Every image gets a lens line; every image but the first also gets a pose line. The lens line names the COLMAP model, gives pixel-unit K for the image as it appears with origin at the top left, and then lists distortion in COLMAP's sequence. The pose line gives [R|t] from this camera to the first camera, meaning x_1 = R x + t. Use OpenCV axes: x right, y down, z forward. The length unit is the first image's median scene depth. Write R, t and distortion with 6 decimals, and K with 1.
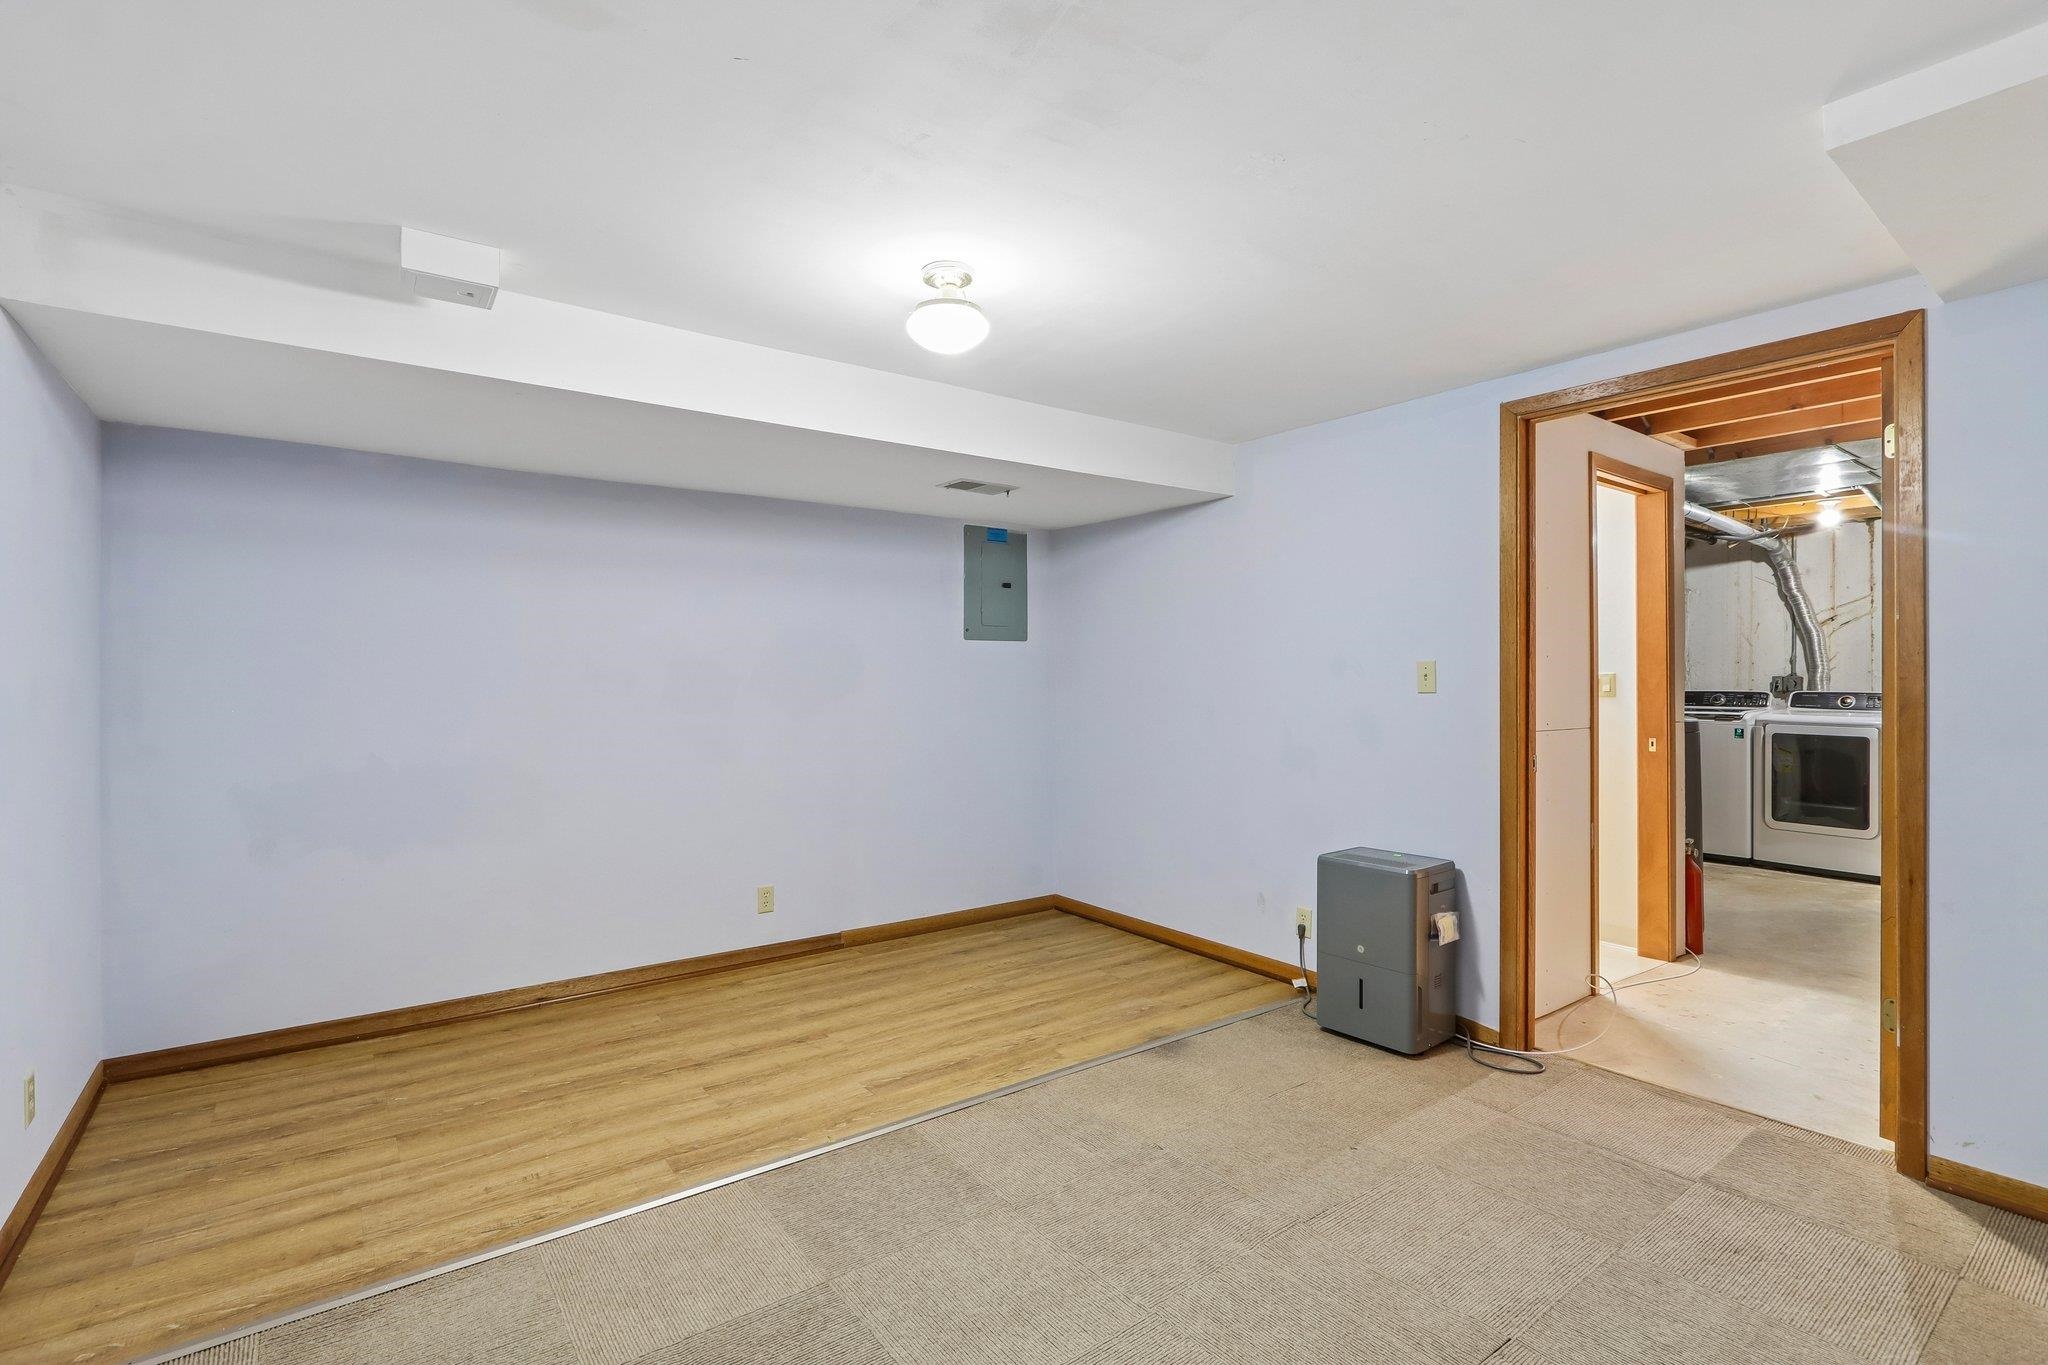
lens RADIAL K [[947.1, 0, 1017.7], [0, 947.1, 678.1], [0, 0, 1]] dist [-0.014691, 0.002535]
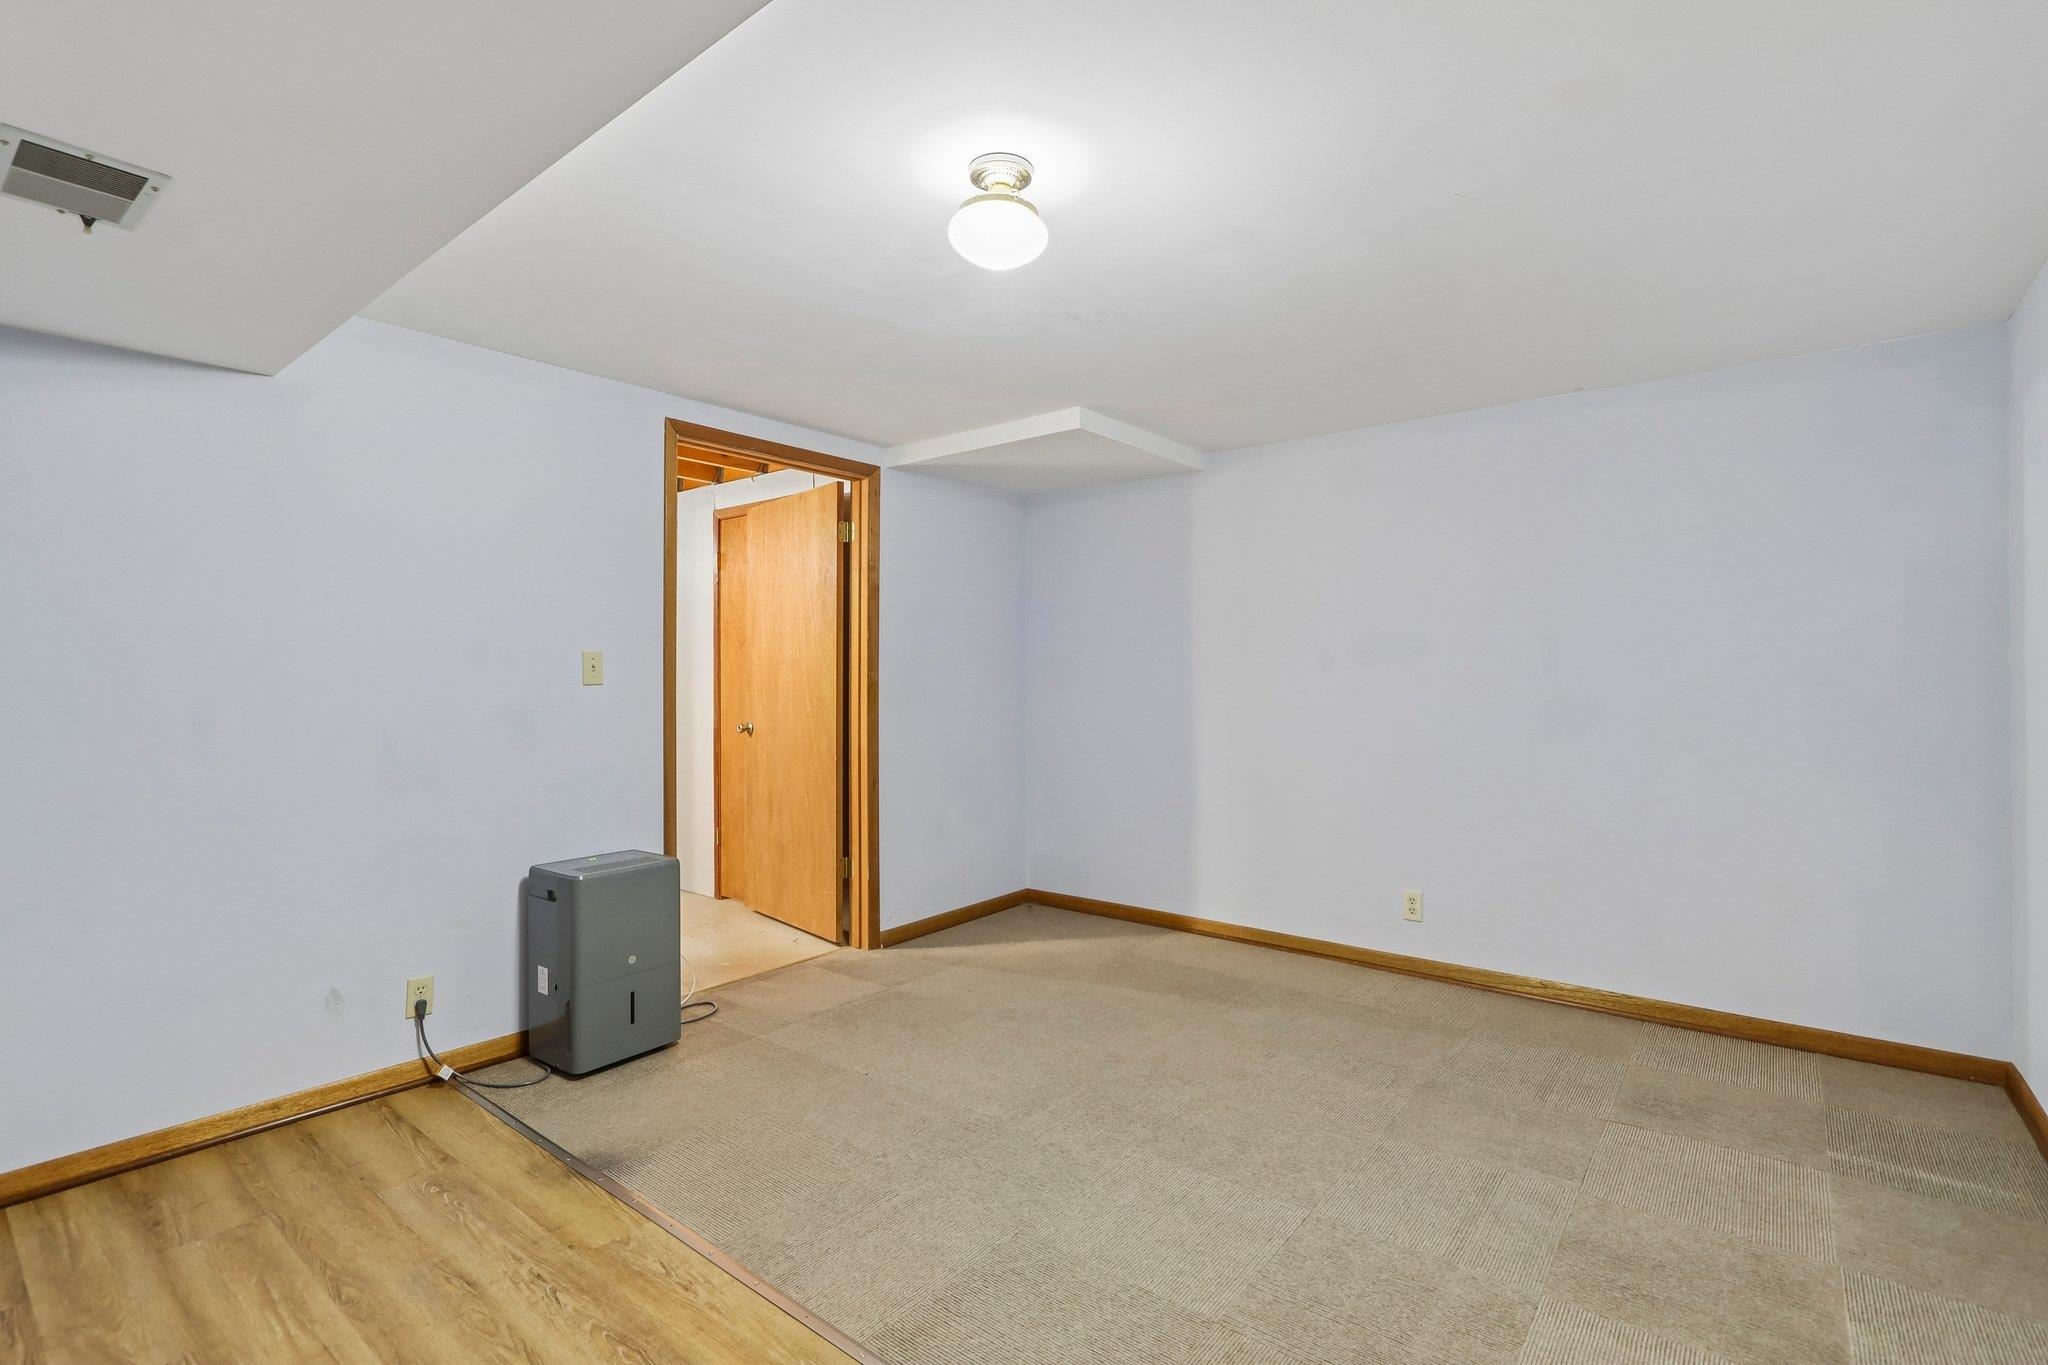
lens RADIAL K [[947.1, 0, 1017.2], [0, 947.1, 674.8], [0, 0, 1]] dist [-0.014691, 0.002535]
pose [[-0.251537, 0.003263, 0.967842, -0.685093], [0.003868, 0.999990, -0.002366, 0.010232], [-0.967840, 0.003149, -0.251547, 0.934302]]
